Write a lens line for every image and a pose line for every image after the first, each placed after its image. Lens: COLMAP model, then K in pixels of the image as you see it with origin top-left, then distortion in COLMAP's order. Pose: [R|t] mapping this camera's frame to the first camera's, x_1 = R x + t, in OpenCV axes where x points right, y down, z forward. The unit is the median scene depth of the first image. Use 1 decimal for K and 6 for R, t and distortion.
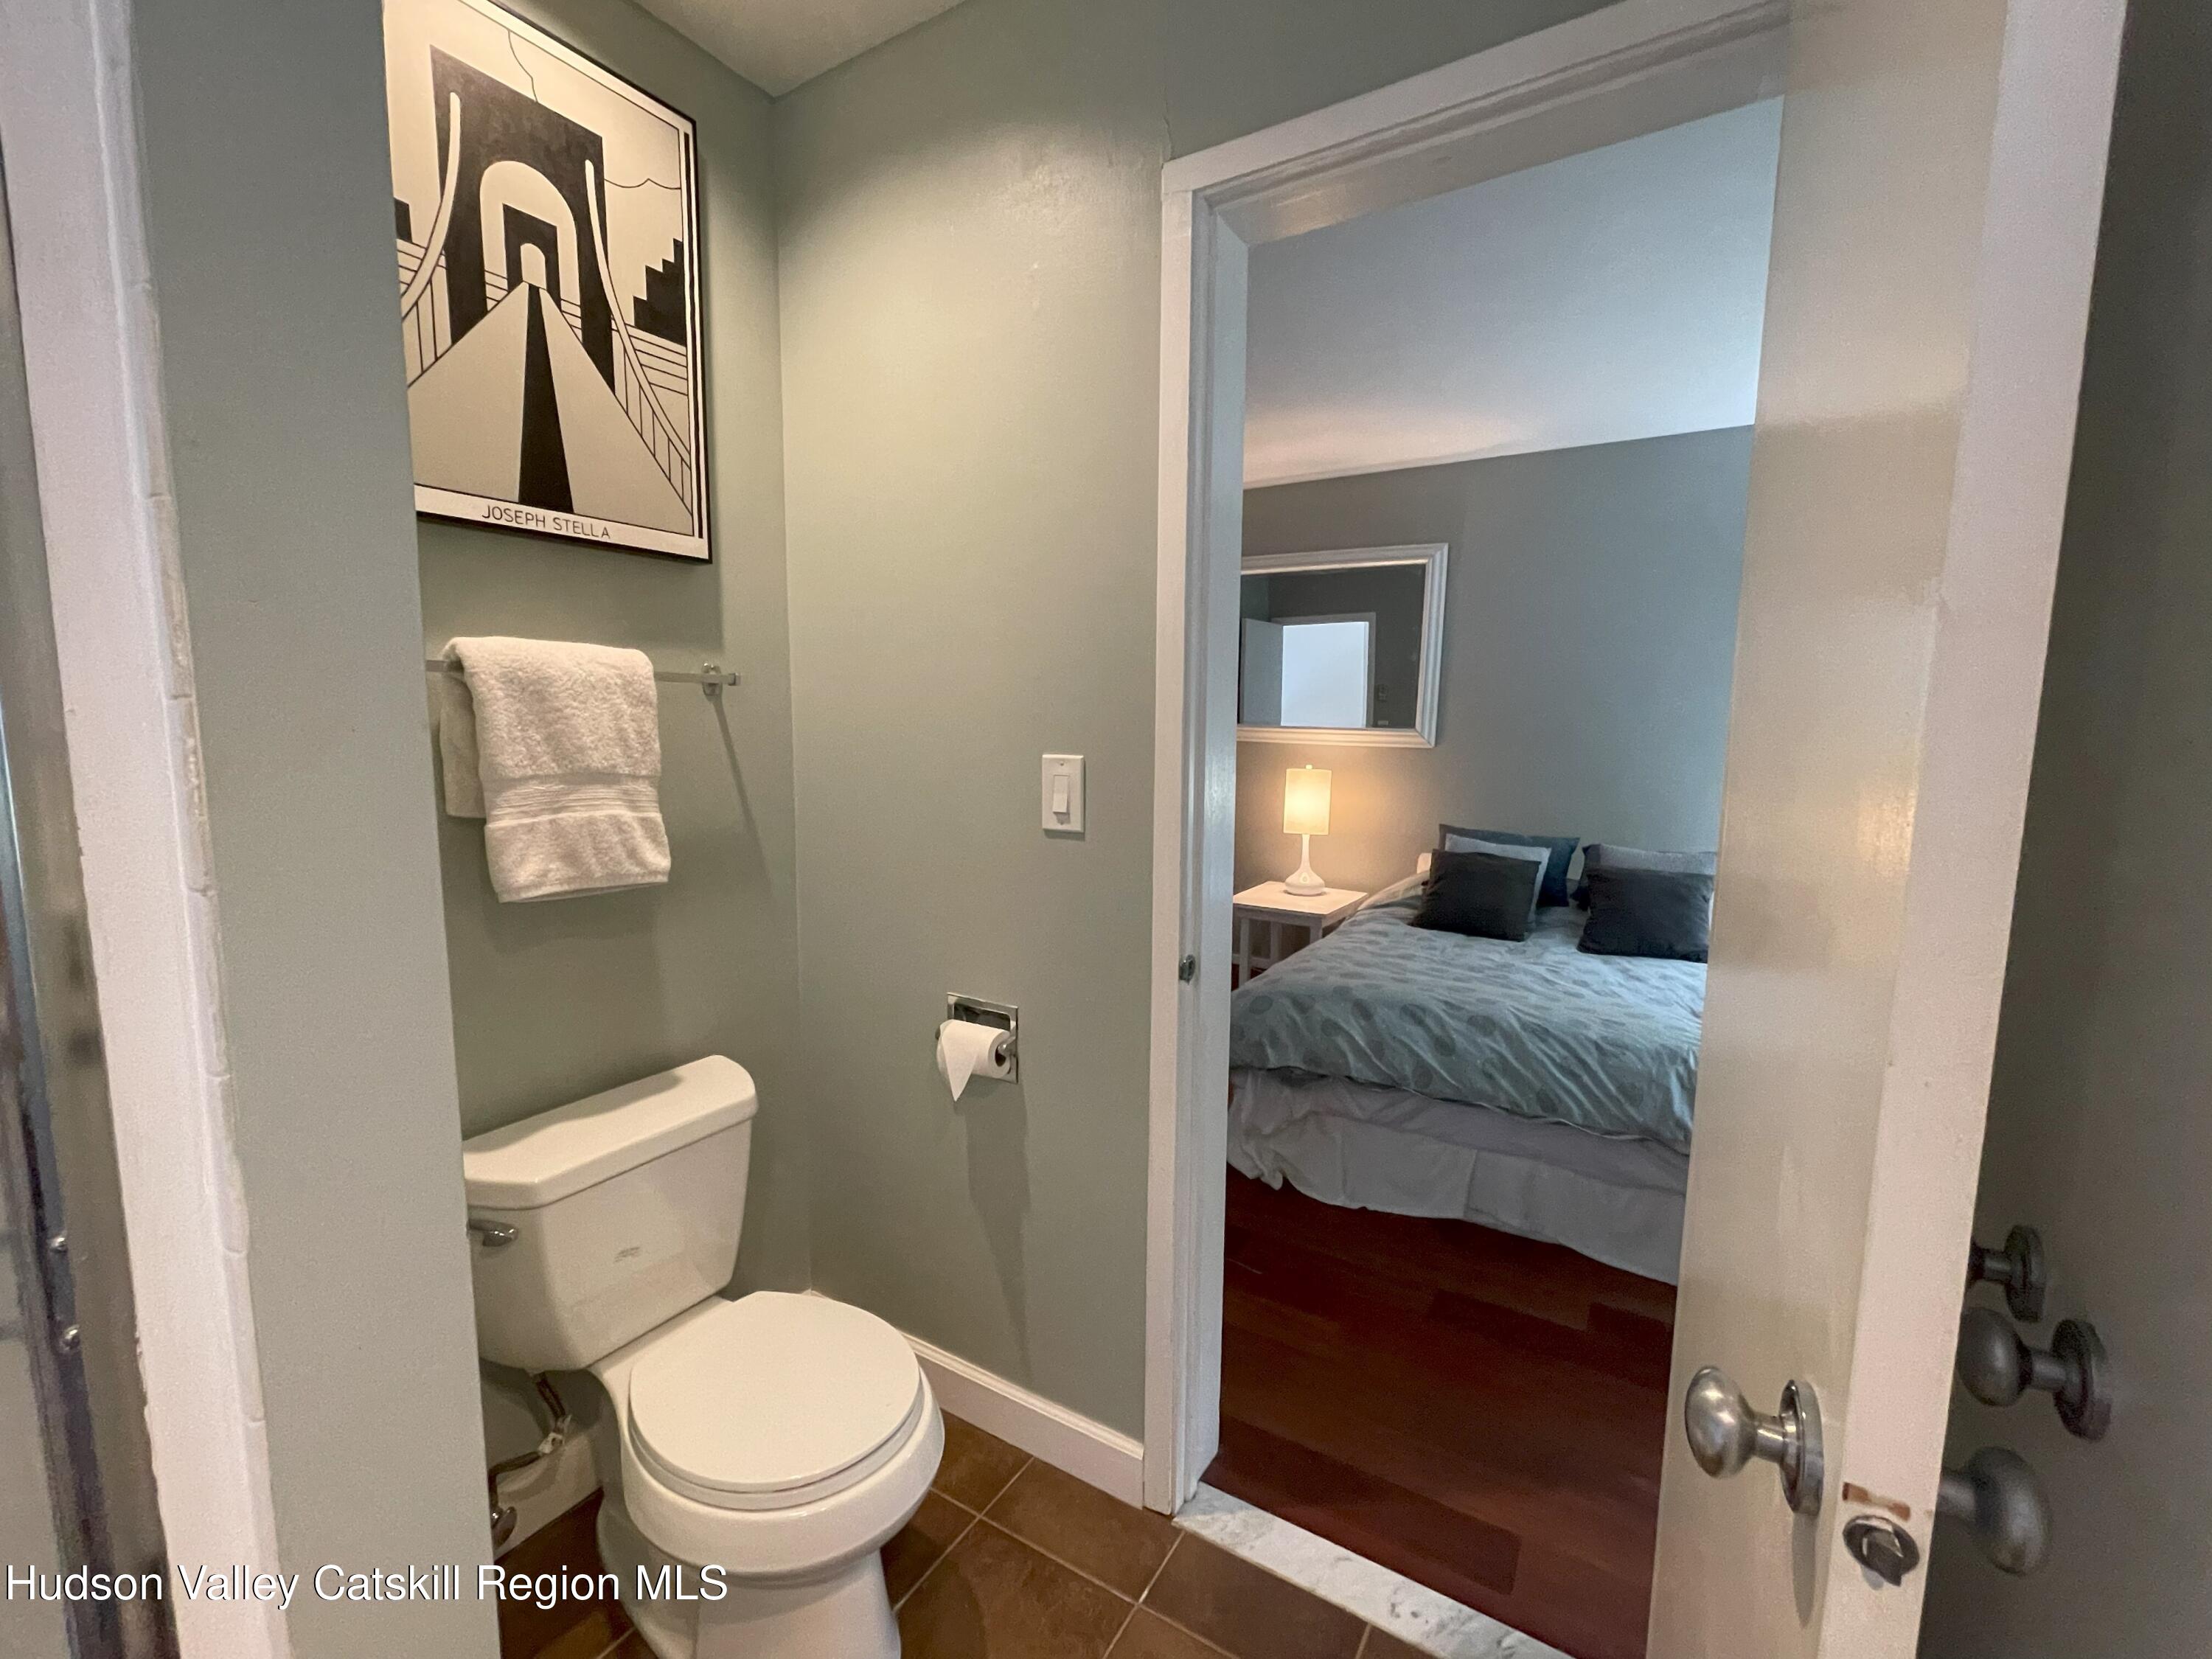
lens RADIAL K [[918.1, 0, 1106.0], [0, 918.1, 829.5], [0, 0, 1]] dist [-0.002022, -0.000040]
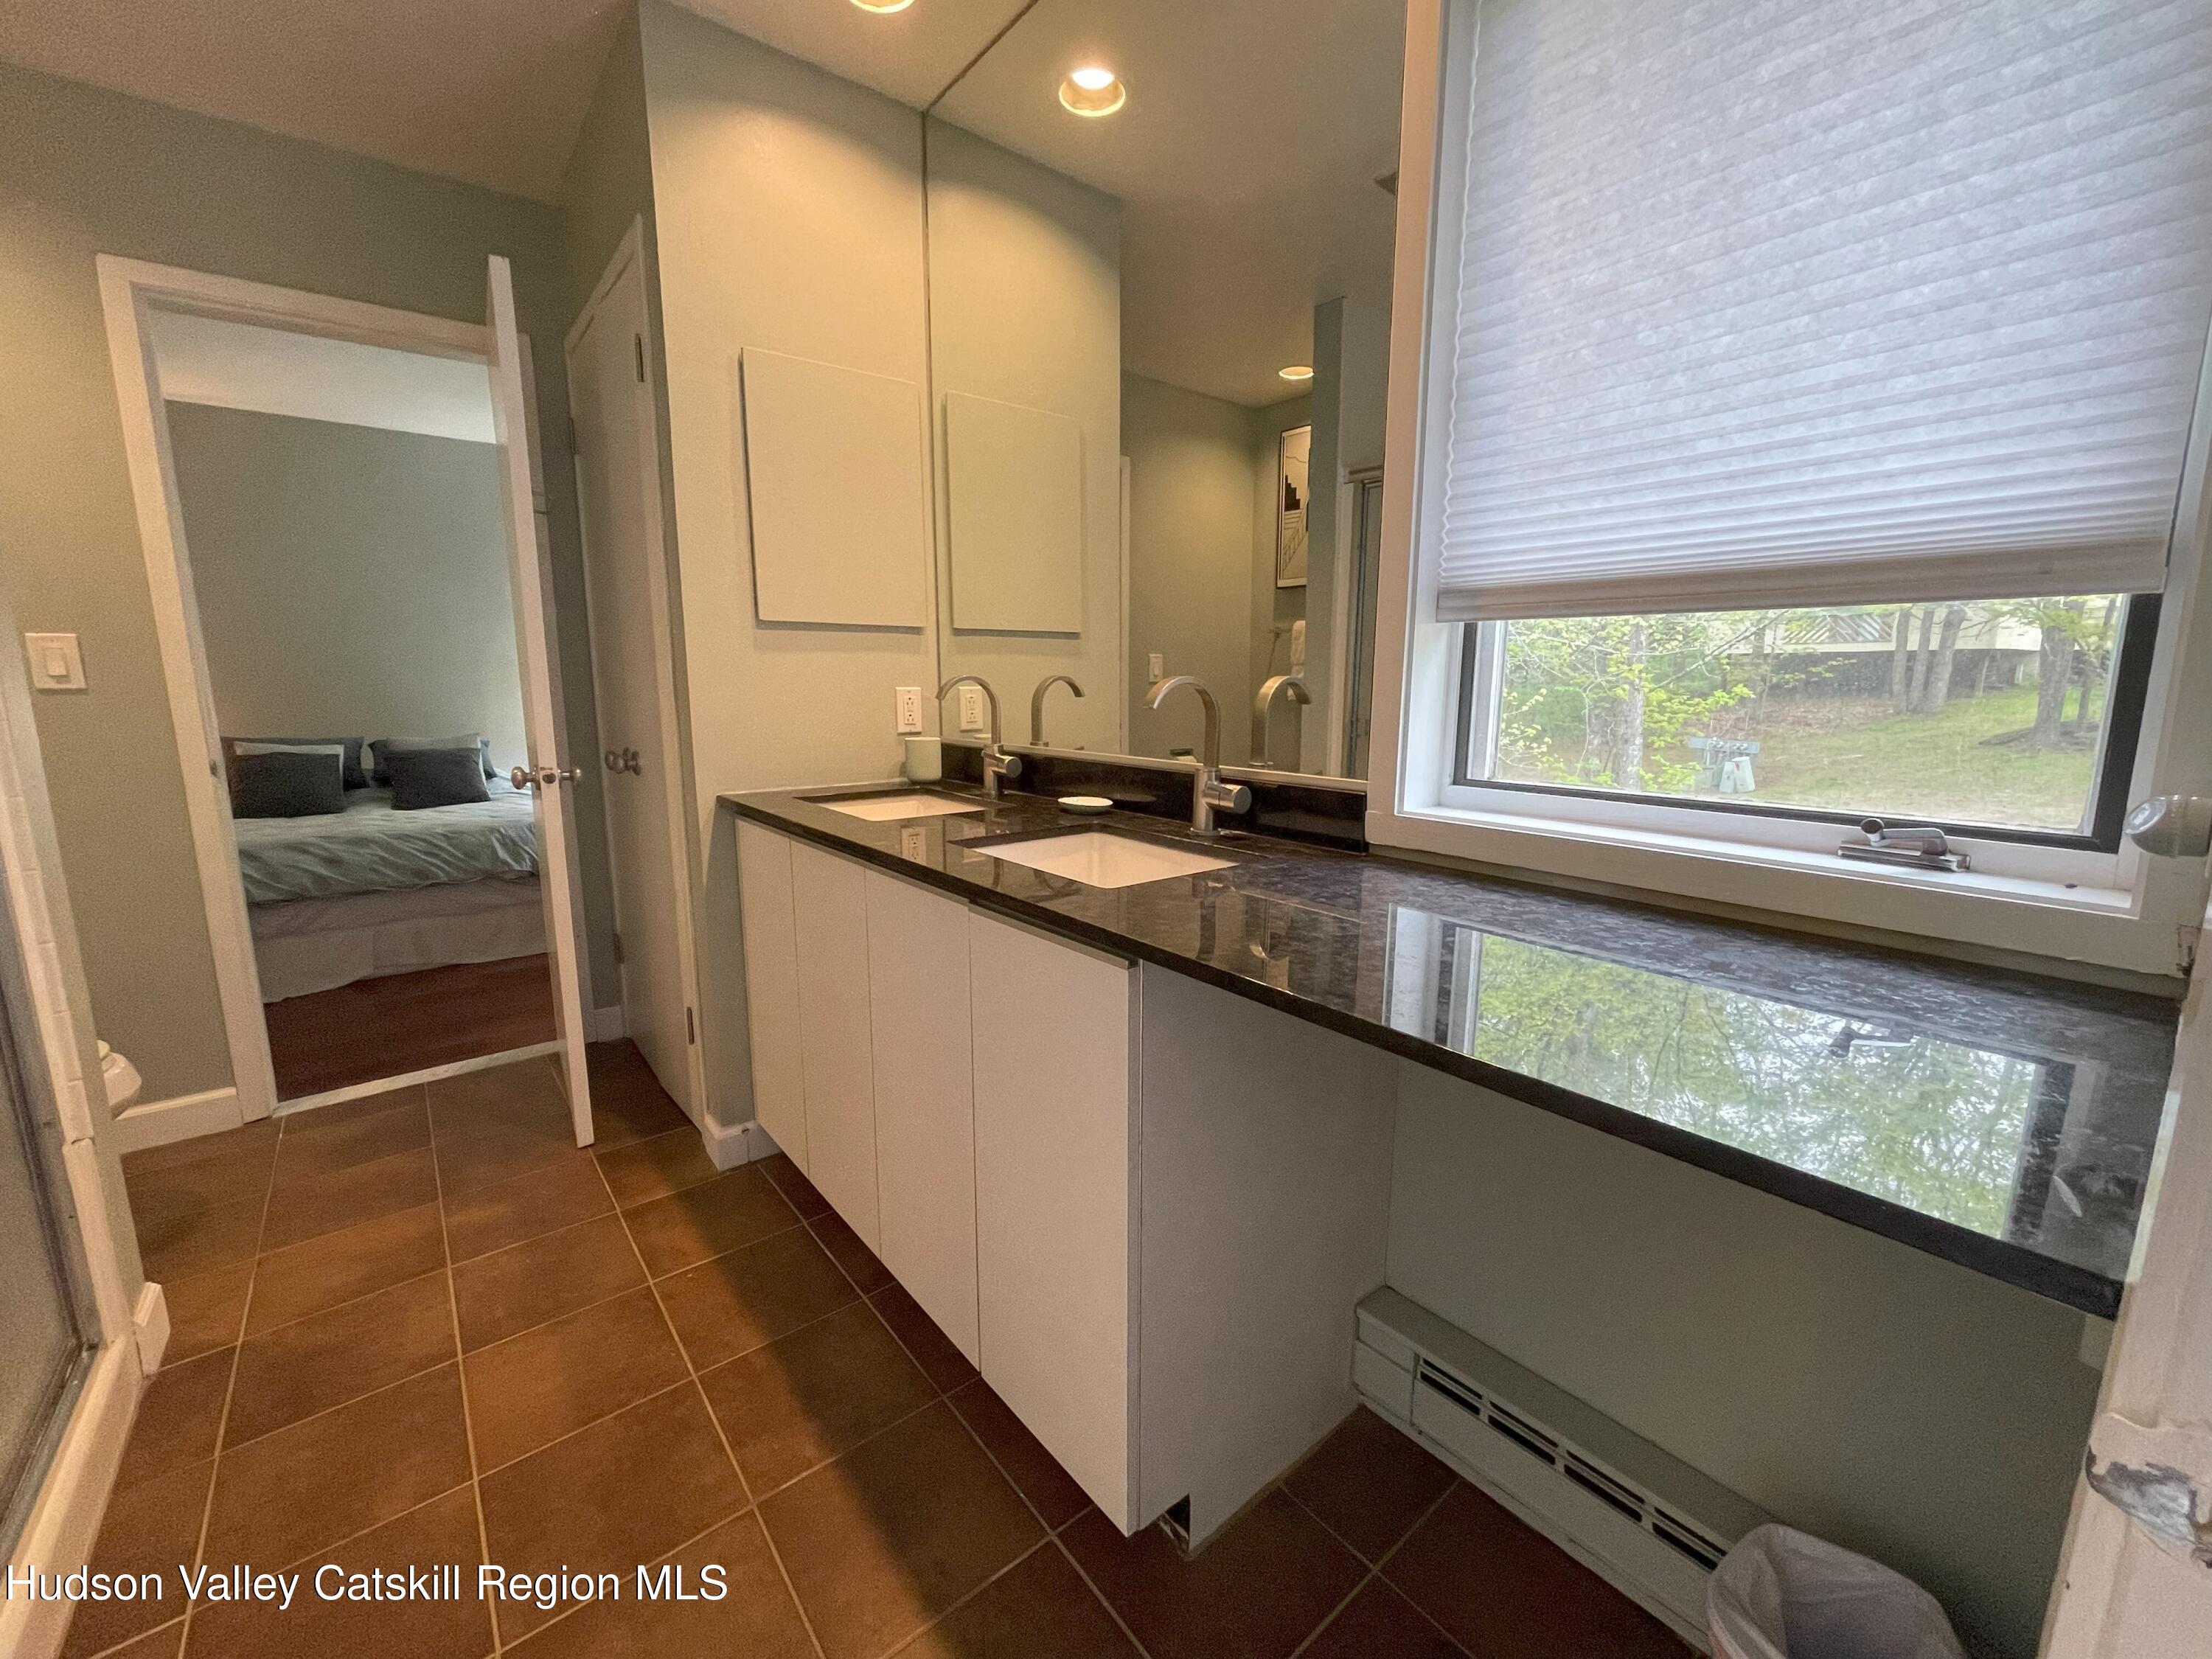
lens RADIAL K [[898.3, 0, 1106.0], [0, 898.3, 829.5], [0, 0, 1]] dist [-0.002454, -0.000283]
pose [[0.315831, -0.166413, 0.934108, -0.566200], [0.115037, 0.983952, 0.136398, 0.138877], [-0.941816, 0.064378, 0.329906, -0.619554]]
